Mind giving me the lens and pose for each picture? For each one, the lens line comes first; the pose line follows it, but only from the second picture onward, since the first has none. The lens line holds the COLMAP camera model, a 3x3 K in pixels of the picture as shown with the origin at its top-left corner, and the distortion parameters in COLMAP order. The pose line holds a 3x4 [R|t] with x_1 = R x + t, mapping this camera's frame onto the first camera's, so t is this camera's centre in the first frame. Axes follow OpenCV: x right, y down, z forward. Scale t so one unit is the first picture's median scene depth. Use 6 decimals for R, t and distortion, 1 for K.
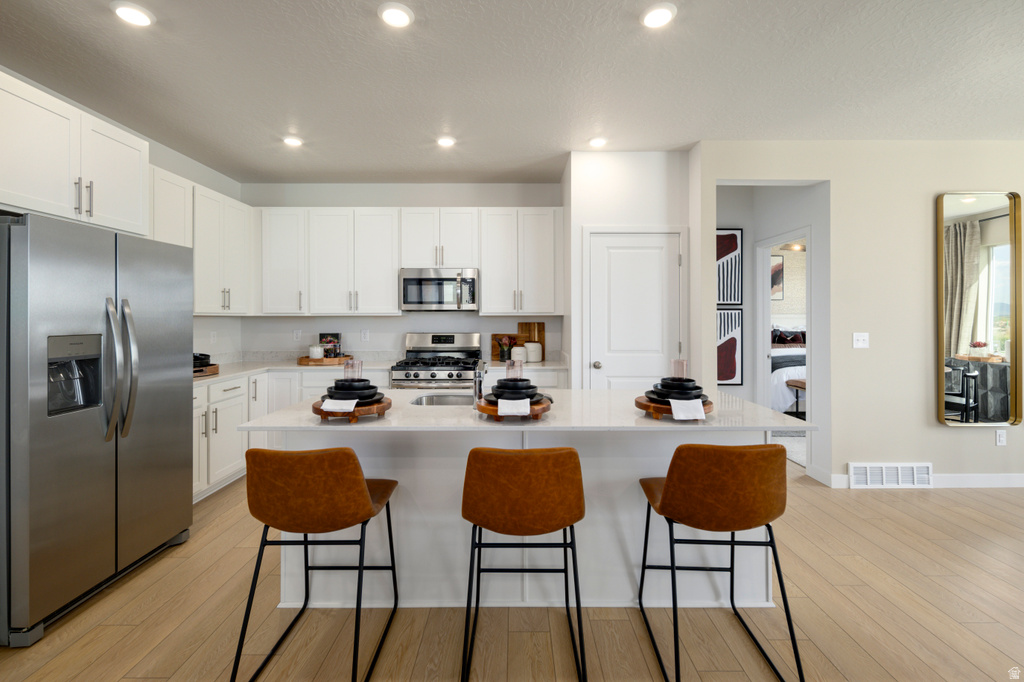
lens RADIAL K [[444.1, 0, 517.8], [0, 444.1, 316.2], [0, 0, 1]] dist [-0.001483, -0.000492]
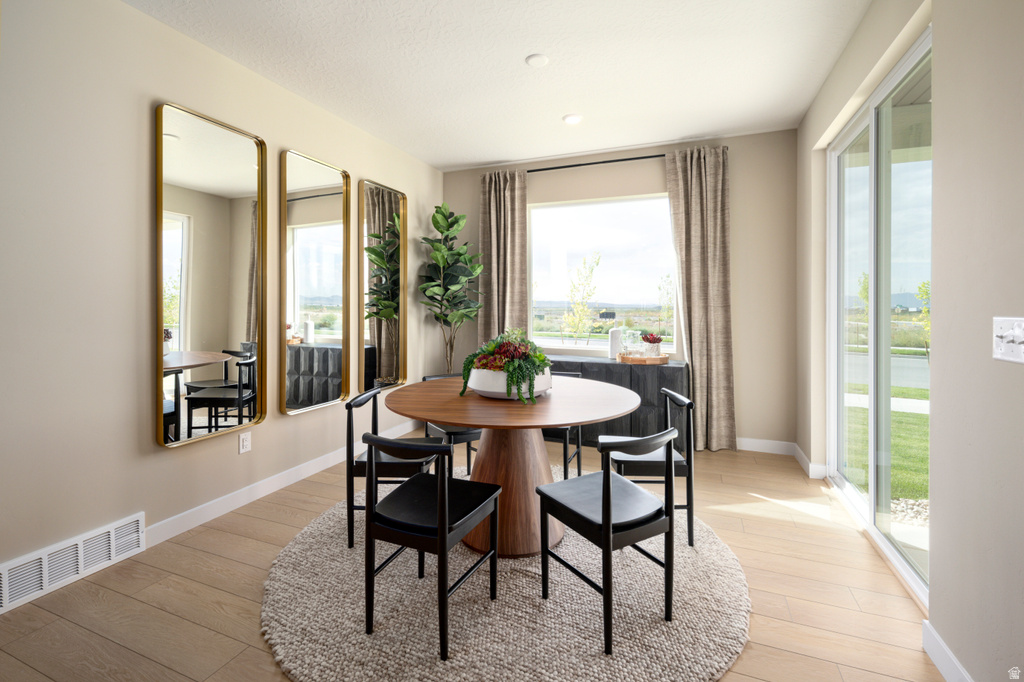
lens RADIAL K [[444.1, 0, 512.0], [0, 444.1, 306.6], [0, 0, 1]] dist [-0.001483, -0.000492]
pose [[0.381836, 0.000283, 0.924230, 0.496674], [-0.004329, 0.999990, 0.001482, 0.025422], [-0.924220, -0.004567, 0.381833, 0.234831]]
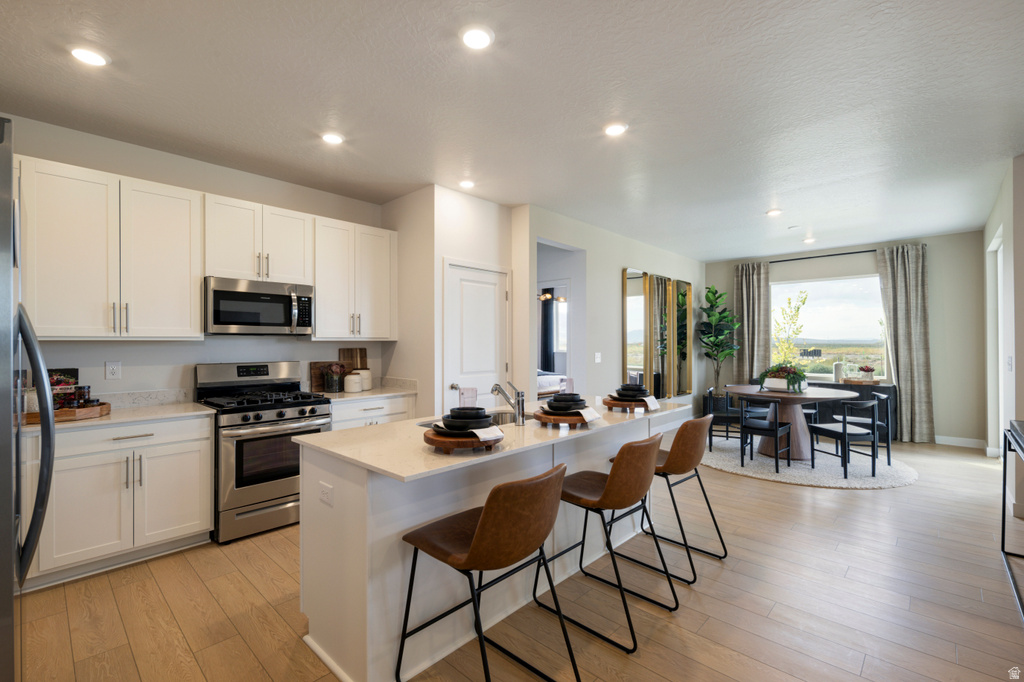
lens RADIAL K [[444.1, 0, 514.1], [0, 444.1, 342.8], [0, 0, 1]] dist [-0.001483, -0.000492]
pose [[0.693354, 0.000267, 0.720597, -0.476065], [0.001513, 0.999997, -0.001826, 0.005033], [-0.720596, 0.002357, 0.693351, 0.134211]]
